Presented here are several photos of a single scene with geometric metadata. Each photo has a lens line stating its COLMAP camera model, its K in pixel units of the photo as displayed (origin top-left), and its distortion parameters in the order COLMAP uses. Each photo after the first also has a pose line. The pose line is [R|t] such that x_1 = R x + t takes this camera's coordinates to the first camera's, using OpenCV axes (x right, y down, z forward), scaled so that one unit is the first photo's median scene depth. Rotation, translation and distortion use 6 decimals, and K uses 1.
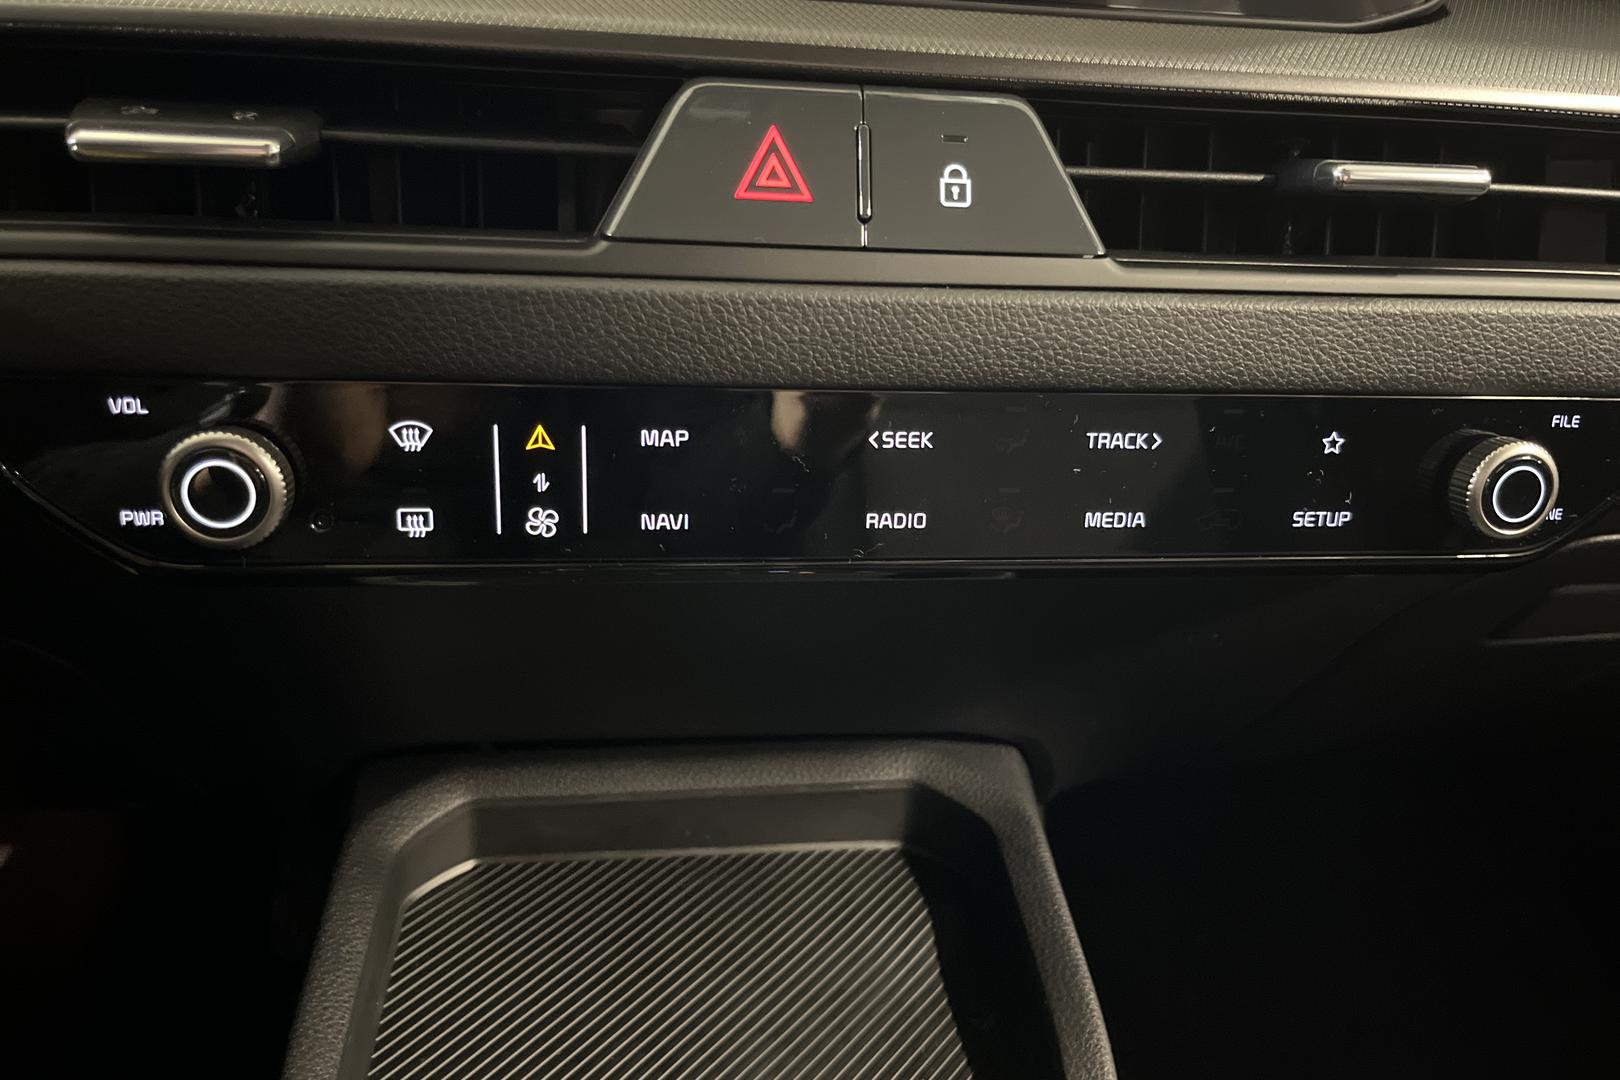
lens RADIAL K [[1266.2, 0, 810.0], [0, 1266.2, 540.0], [0, 0, 1]] dist [-0.004977, 0.001884]
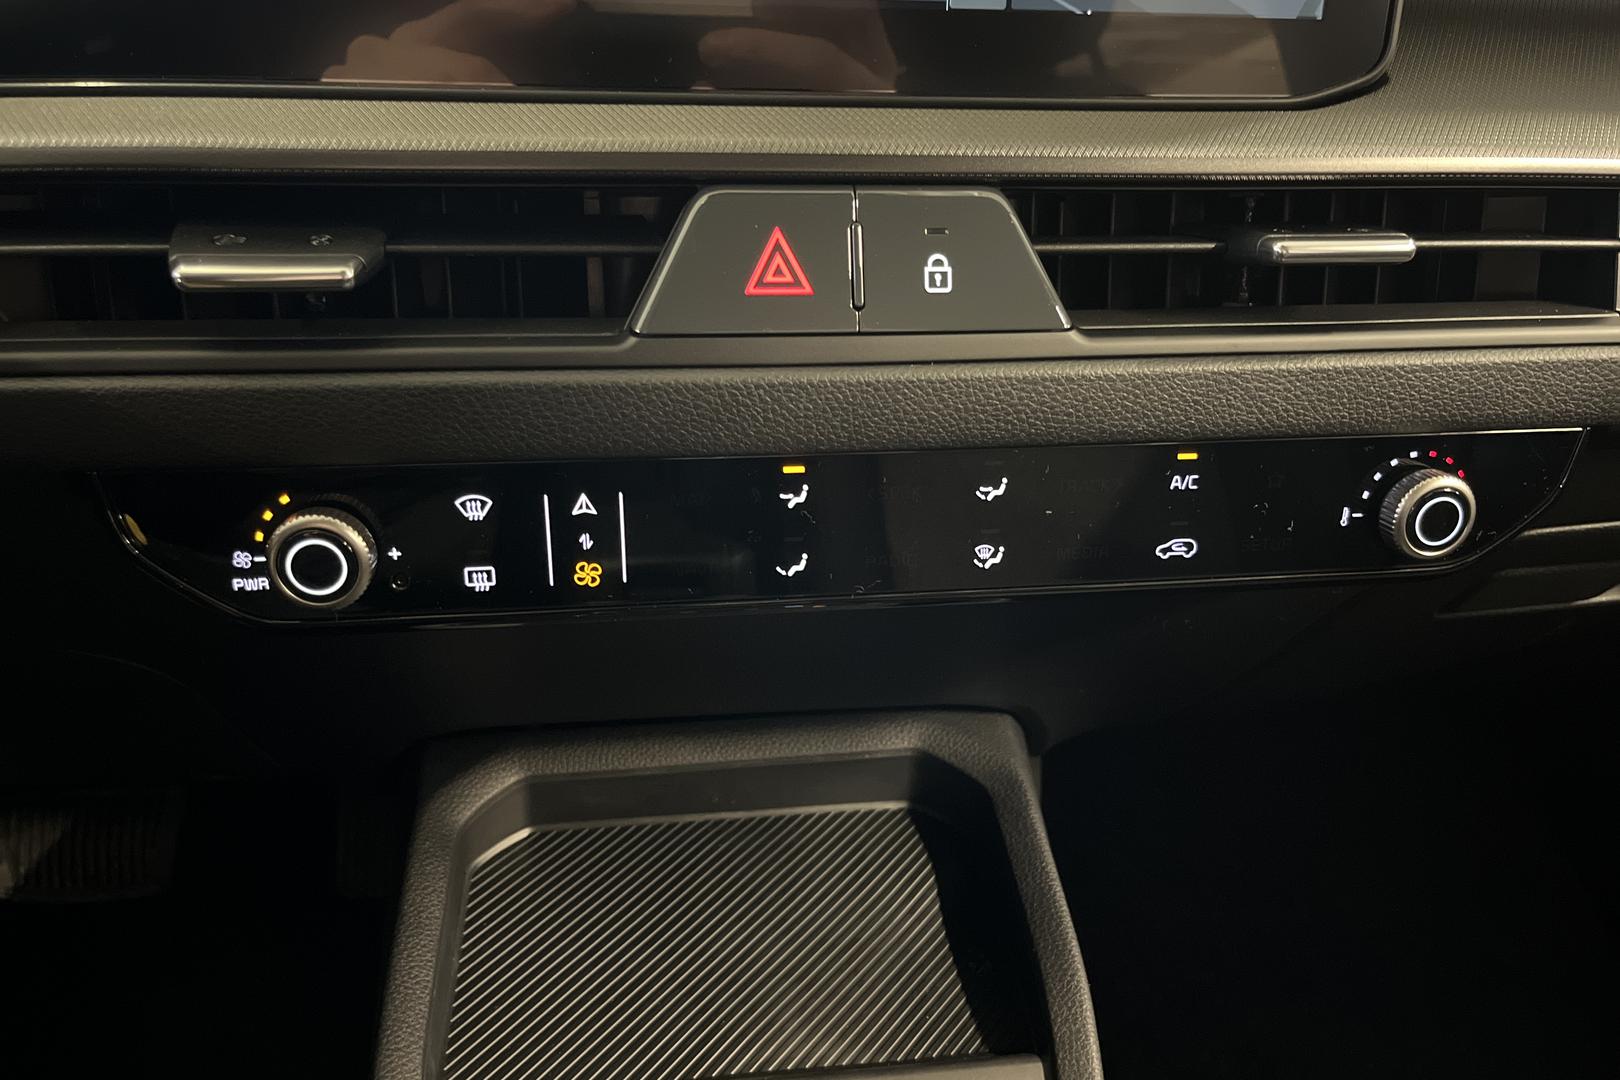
lens RADIAL K [[1273.0, 0, 807.1], [0, 1273.0, 542.7], [0, 0, 1]] dist [-0.001986, -0.002559]
pose [[0.999626, -0.021707, -0.016611, 0.010454], [0.022979, 0.996476, 0.080669, -0.128928], [0.014802, -0.081021, 0.996602, -0.159595]]
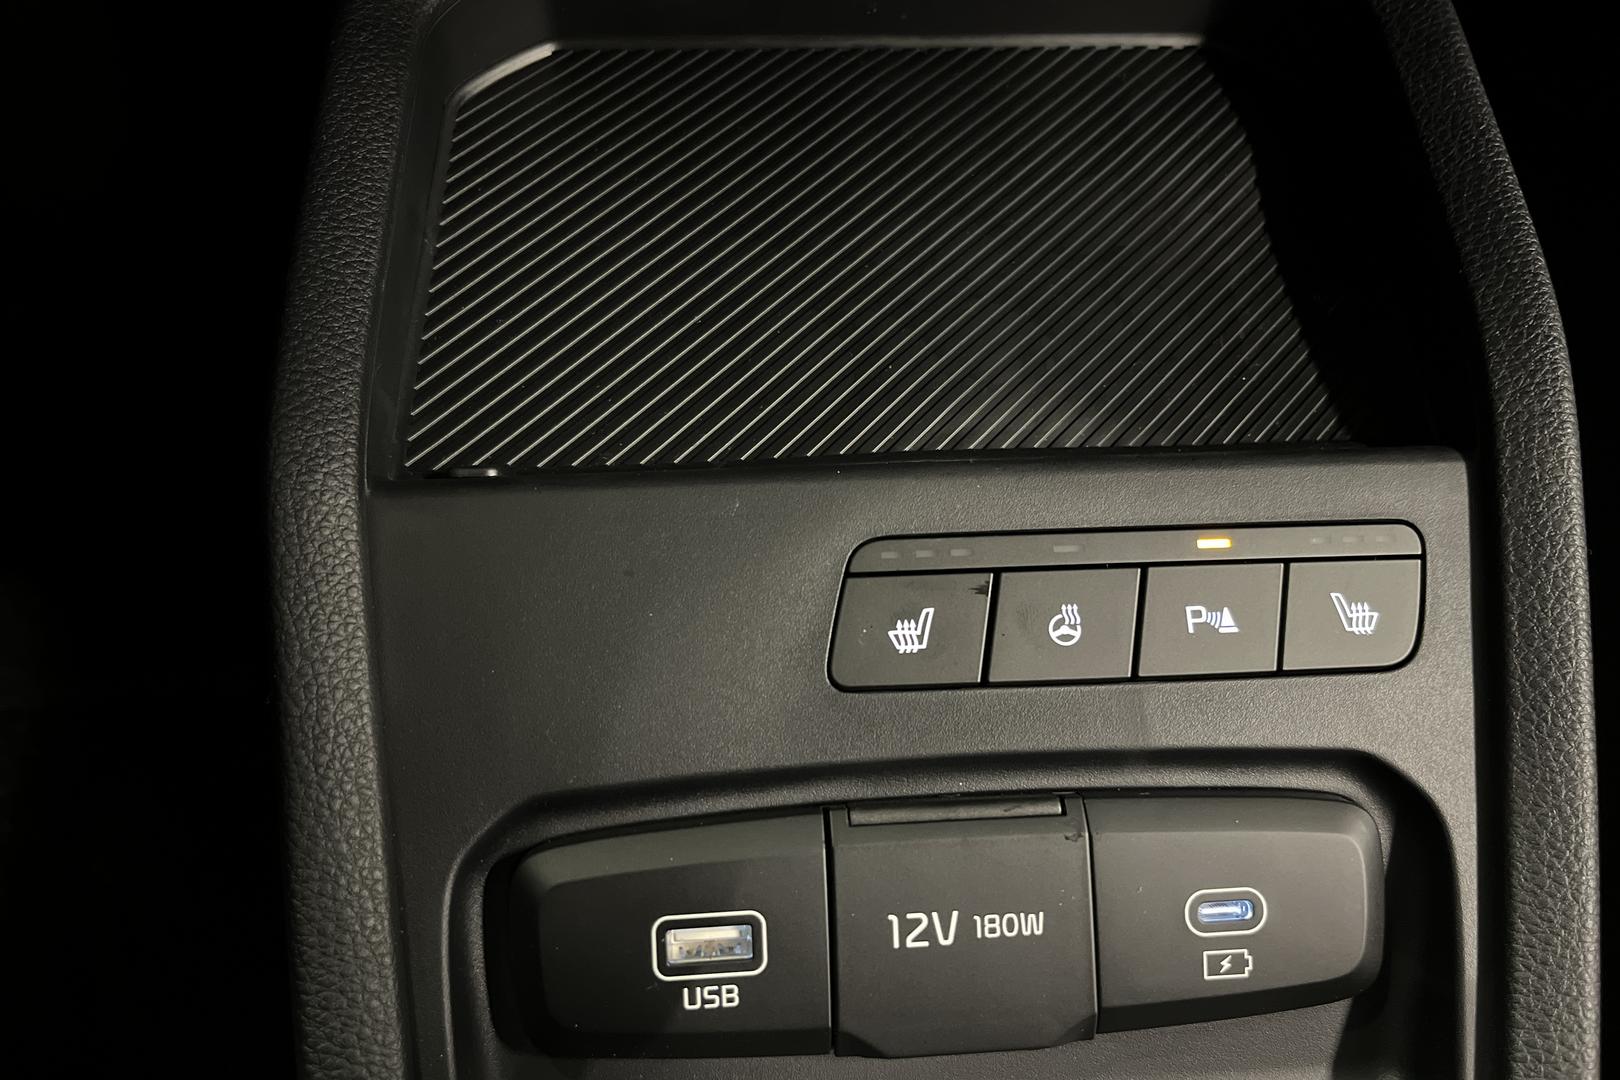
lens RADIAL K [[1266.2, 0, 810.0], [0, 1266.2, 540.0], [0, 0, 1]] dist [-0.004977, 0.001884]
pose [[0.995764, 0.048826, -0.077908, -0.102184], [-0.002732, 0.862682, 0.505740, 0.212110], [0.091902, -0.503385, 0.859161, 0.470102]]
